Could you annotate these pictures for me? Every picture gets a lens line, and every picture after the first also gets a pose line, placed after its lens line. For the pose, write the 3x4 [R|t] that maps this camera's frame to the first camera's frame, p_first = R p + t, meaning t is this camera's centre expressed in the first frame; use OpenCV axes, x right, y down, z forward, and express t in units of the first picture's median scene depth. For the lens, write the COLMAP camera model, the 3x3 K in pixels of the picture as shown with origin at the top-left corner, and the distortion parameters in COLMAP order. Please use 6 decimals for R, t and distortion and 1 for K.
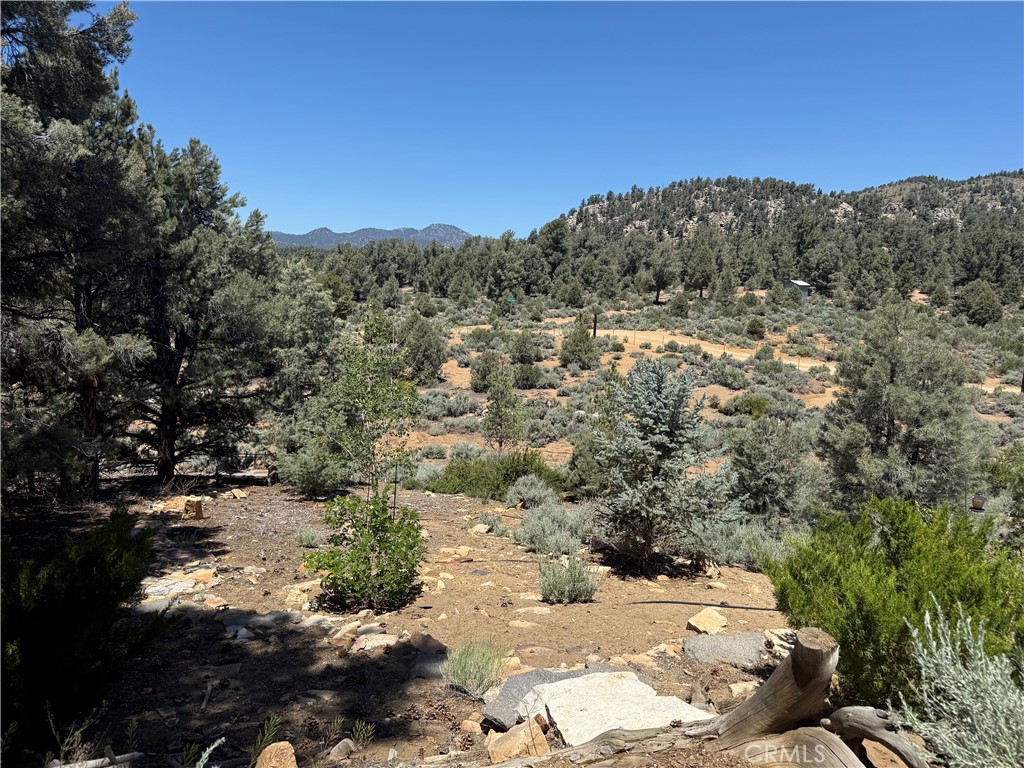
lens RADIAL K [[716.0, 0, 511.4], [0, 716.0, 390.7], [0, 0, 1]] dist [0.034701, -0.057972]
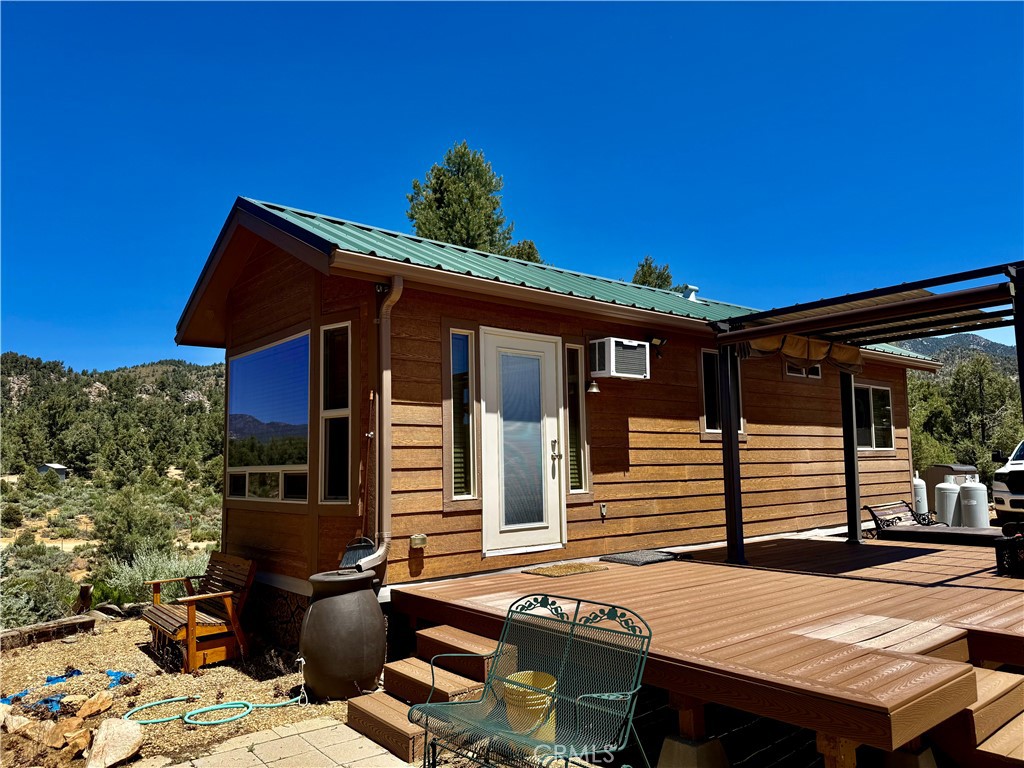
lens RADIAL K [[733.6, 0, 514.8], [0, 733.6, 389.2], [0, 0, 1]] dist [0.008686, -0.009021]
pose [[0.591892, 0.029294, 0.805485, -0.060207], [0.165807, 0.973541, -0.157245, 0.014657], [-0.788779, 0.226627, 0.571374, -0.139157]]
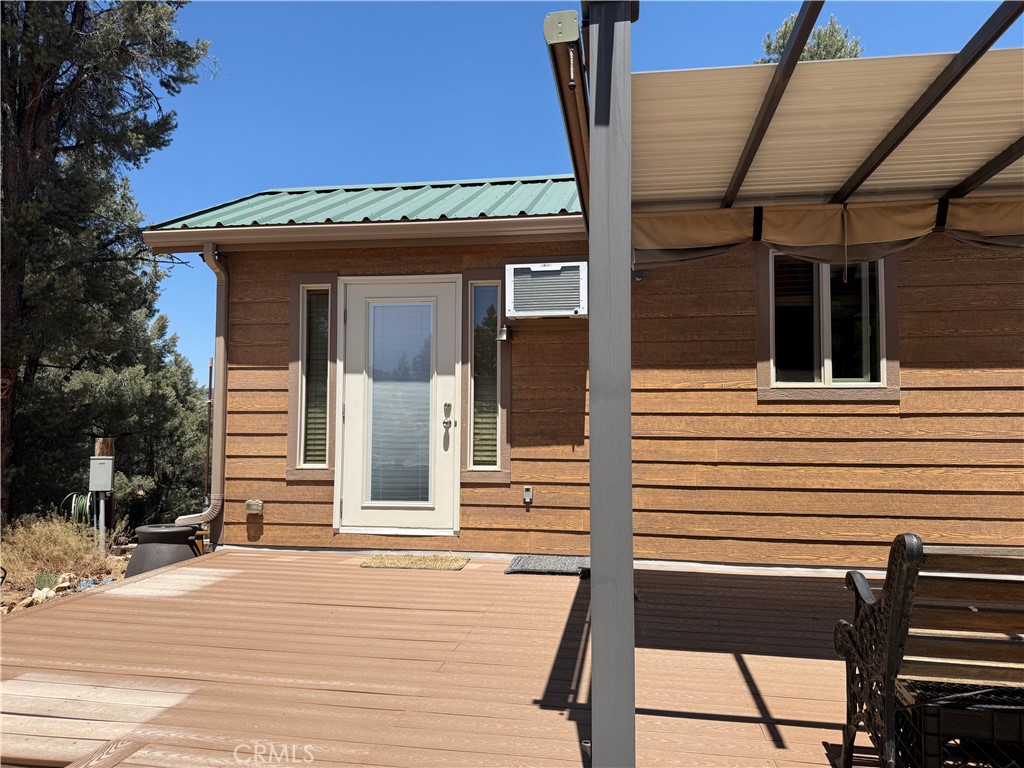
lens RADIAL K [[733.6, 0, 514.8], [0, 733.6, 389.2], [0, 0, 1]] dist [0.008686, -0.009021]
pose [[0.996447, -0.036097, 0.076099, 0.048325], [0.050539, 0.979023, -0.197381, 0.023295], [-0.067378, 0.200525, 0.977369, -0.171703]]
